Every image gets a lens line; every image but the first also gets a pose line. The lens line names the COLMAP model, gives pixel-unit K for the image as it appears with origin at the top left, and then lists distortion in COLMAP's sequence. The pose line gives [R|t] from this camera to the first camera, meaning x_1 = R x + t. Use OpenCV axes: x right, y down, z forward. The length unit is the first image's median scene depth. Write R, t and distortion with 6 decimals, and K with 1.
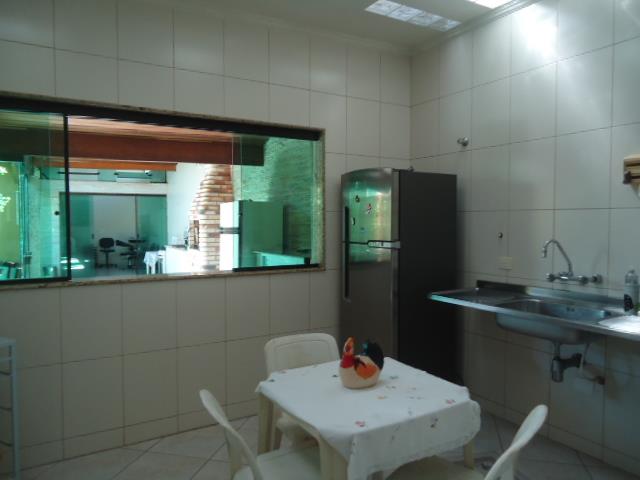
lens RADIAL K [[473.7, 0, 322.2], [0, 473.7, 240.9], [0, 0, 1]] dist [0.006704, 0.005475]
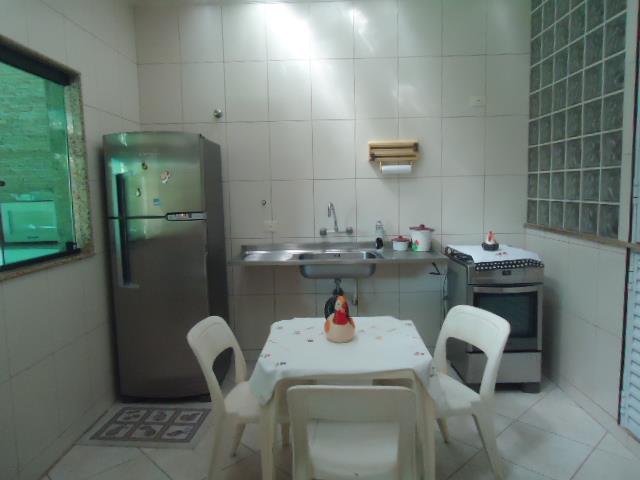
lens RADIAL K [[473.7, 0, 323.8], [0, 473.7, 238.7], [0, 0, 1]] dist [0.006704, 0.005475]
pose [[0.524038, -0.095699, 0.846301, -0.517354], [0.059384, 0.995354, 0.075782, -0.003363], [-0.849622, 0.010544, 0.527287, 0.288155]]
